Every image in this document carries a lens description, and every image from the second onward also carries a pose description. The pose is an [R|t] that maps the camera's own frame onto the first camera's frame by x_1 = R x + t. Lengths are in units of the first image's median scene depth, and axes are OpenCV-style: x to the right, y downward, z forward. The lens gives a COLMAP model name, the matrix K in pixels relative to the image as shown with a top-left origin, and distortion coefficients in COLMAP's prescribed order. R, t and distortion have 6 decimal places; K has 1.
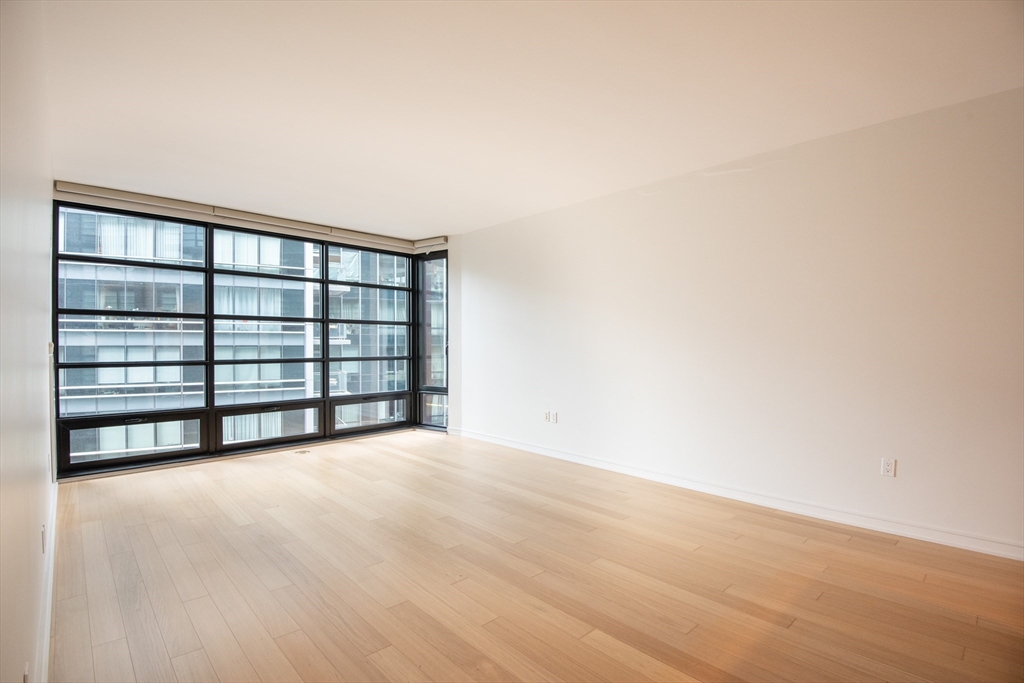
lens RADIAL K [[481.3, 0, 481.2], [0, 481.3, 345.4], [0, 0, 1]] dist [-0.000067, -0.024559]
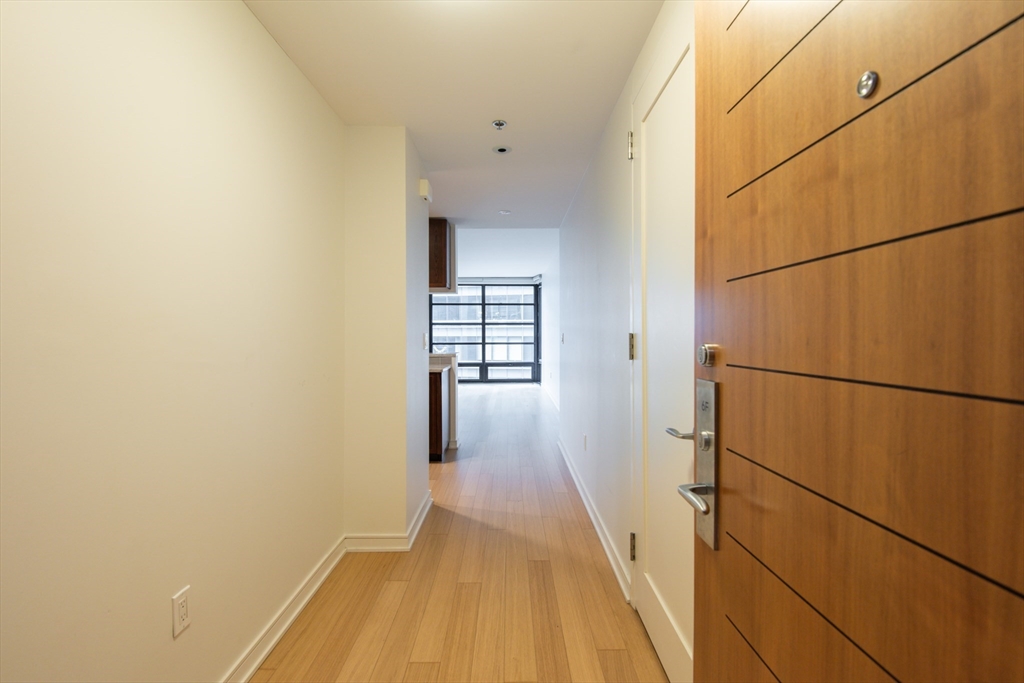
lens RADIAL K [[464.1, 0, 510.9], [0, 464.1, 336.8], [0, 0, 1]] dist [0.000400, -0.008872]
pose [[0.754635, 0.002868, -0.656139, 0.900442], [-0.002080, 0.999996, 0.001978, -0.001230], [0.656142, -0.000127, 0.754638, -0.332399]]
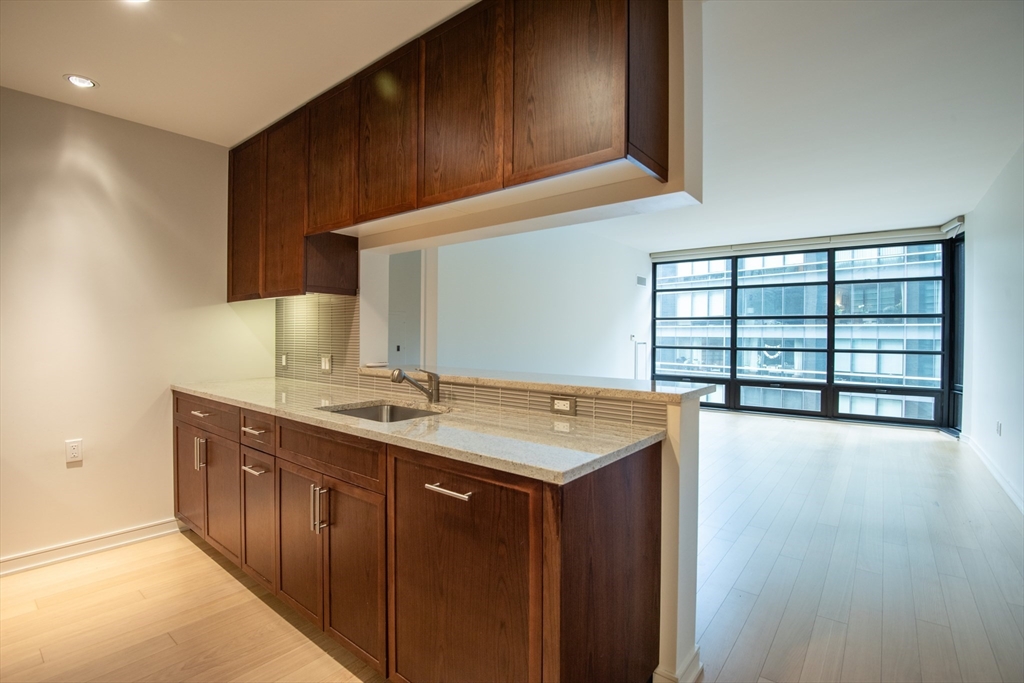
lens RADIAL K [[472.3, 0, 520.3], [0, 472.3, 338.6], [0, 0, 1]] dist [-0.001547, -0.022481]
pose [[0.195722, 0.009711, -0.980611, 0.558812], [-0.010099, 0.999918, 0.007886, -0.000433], [0.980607, 0.008360, 0.195804, 0.044296]]
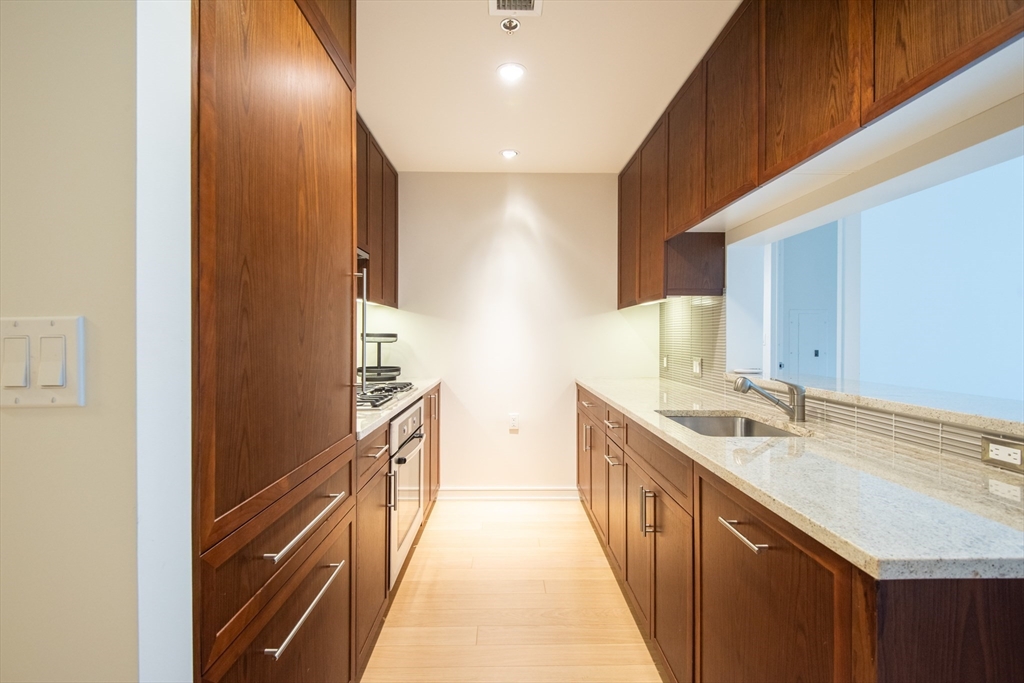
lens RADIAL K [[466.6, 0, 506.8], [0, 466.6, 338.9], [0, 0, 1]] dist [0.001058, -0.007457]
pose [[-0.644723, 0.004956, -0.764400, 0.530155], [-0.002561, 0.999959, 0.008643, -0.000690], [0.764412, 0.007529, -0.644684, 0.090899]]
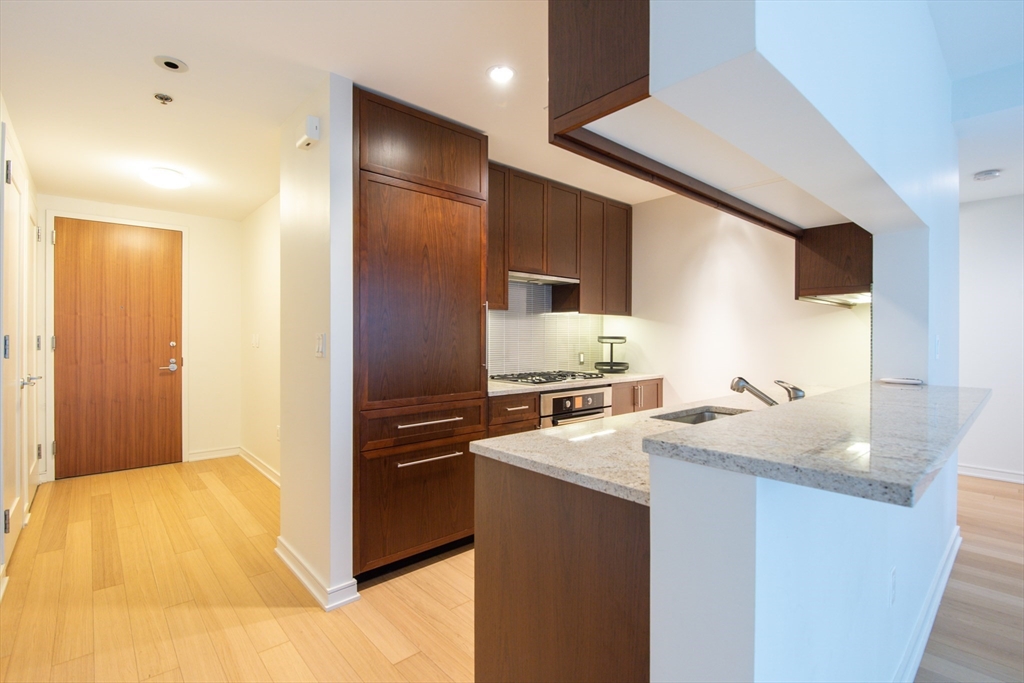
lens RADIAL K [[466.6, 0, 506.8], [0, 466.6, 338.9], [0, 0, 1]] dist [0.001058, -0.007457]
pose [[-0.999919, -0.000615, -0.012694, 0.398673], [-0.000693, 0.999981, 0.006115, -0.001986], [0.012690, 0.006123, -0.999901, 0.290064]]
